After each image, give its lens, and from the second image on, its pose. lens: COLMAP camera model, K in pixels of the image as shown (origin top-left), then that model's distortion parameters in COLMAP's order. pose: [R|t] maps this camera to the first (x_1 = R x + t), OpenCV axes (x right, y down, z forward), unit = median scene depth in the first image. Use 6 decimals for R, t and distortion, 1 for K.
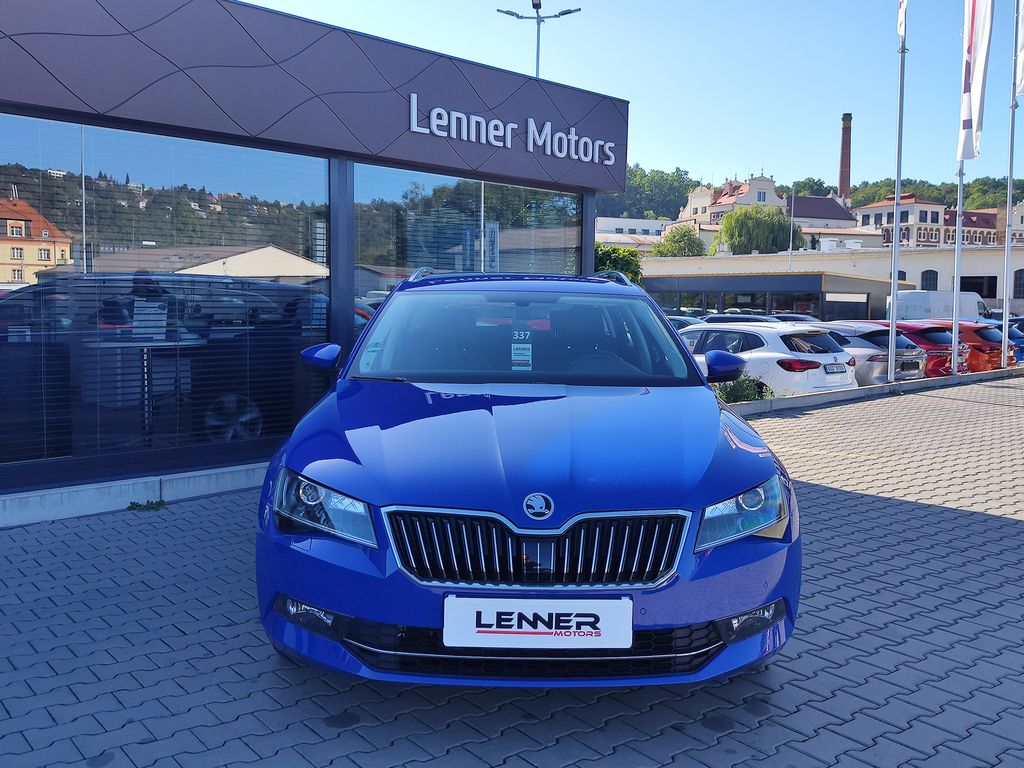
lens RADIAL K [[981.8, 0, 512.0], [0, 981.8, 384.0], [0, 0, 1]] dist [0.132893, -0.393974]
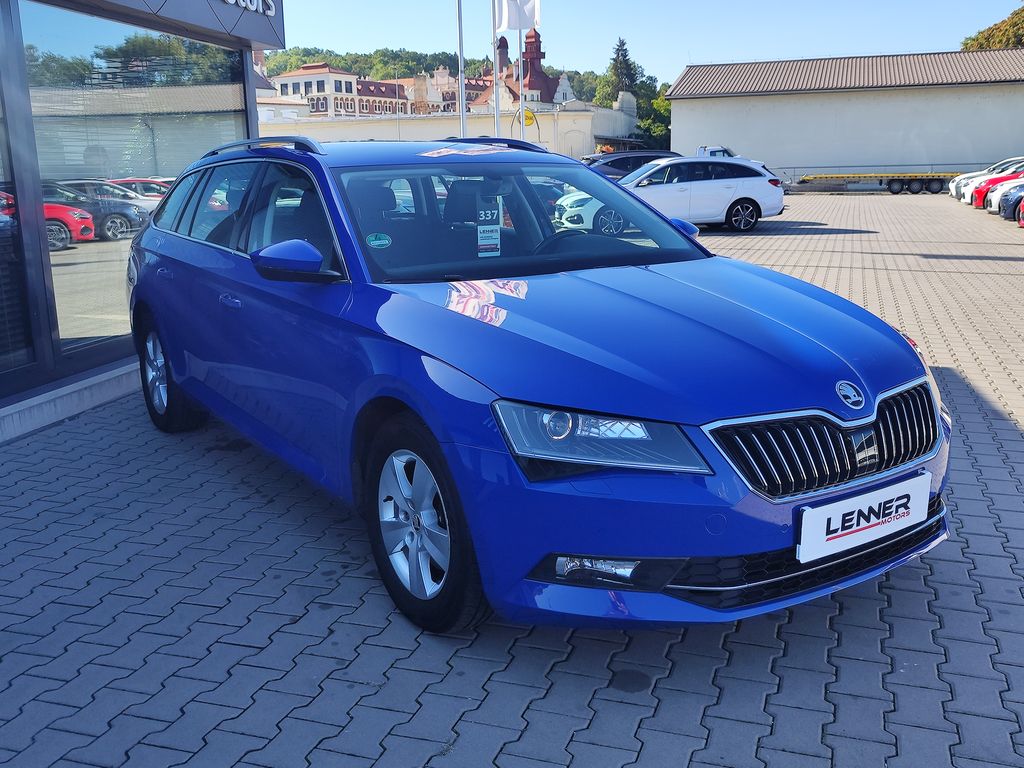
lens RADIAL K [[981.8, 0, 512.0], [0, 981.8, 384.0], [0, 0, 1]] dist [0.132893, -0.393974]
pose [[0.829921, -0.147706, 0.537972, -0.353941], [0.079274, 0.985752, 0.148355, -0.023223], [-0.552220, -0.080475, 0.829805, 0.197175]]
